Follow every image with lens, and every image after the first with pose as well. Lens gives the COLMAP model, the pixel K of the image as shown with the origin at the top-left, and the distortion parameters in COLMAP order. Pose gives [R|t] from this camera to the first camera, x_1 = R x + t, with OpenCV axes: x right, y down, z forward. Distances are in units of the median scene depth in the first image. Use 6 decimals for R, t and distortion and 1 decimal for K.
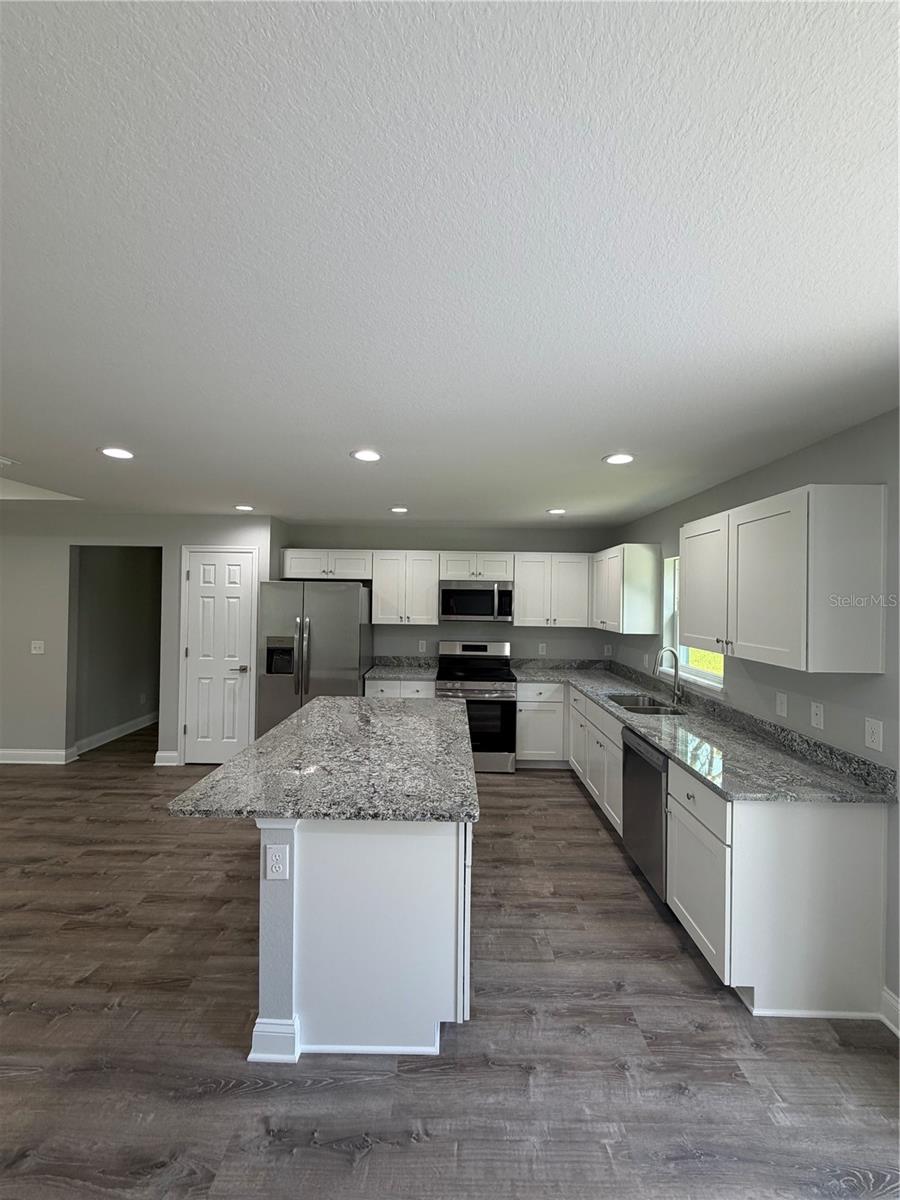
lens RADIAL K [[477.9, 0, 451.2], [0, 477.9, 595.3], [0, 0, 1]] dist [-0.000892, 0.000774]
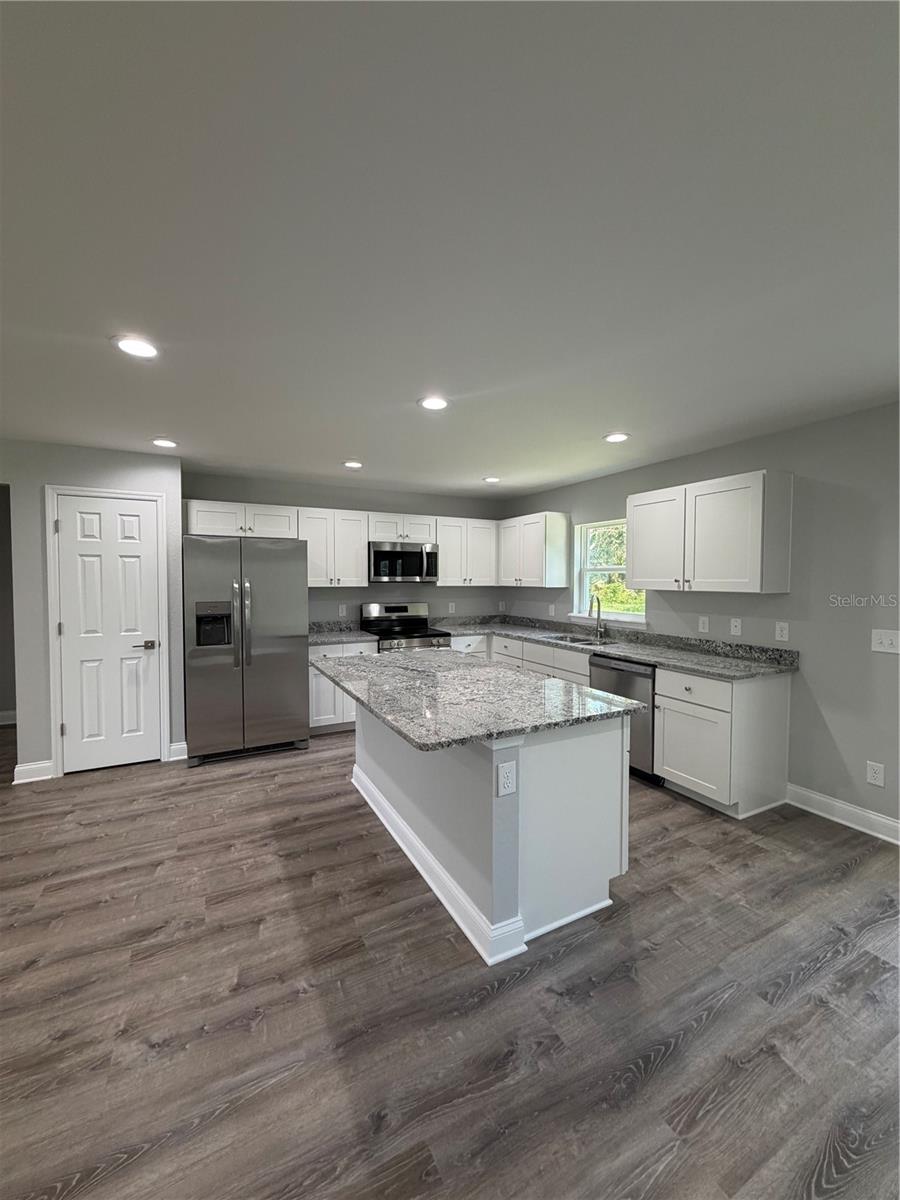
lens RADIAL K [[477.9, 0, 447.6], [0, 477.9, 595.0], [0, 0, 1]] dist [-0.000892, 0.000774]
pose [[0.884149, -0.029192, 0.466291, -0.422900], [0.008484, 0.998885, 0.046447, 0.042319], [-0.467127, -0.037110, 0.883411, 0.057316]]
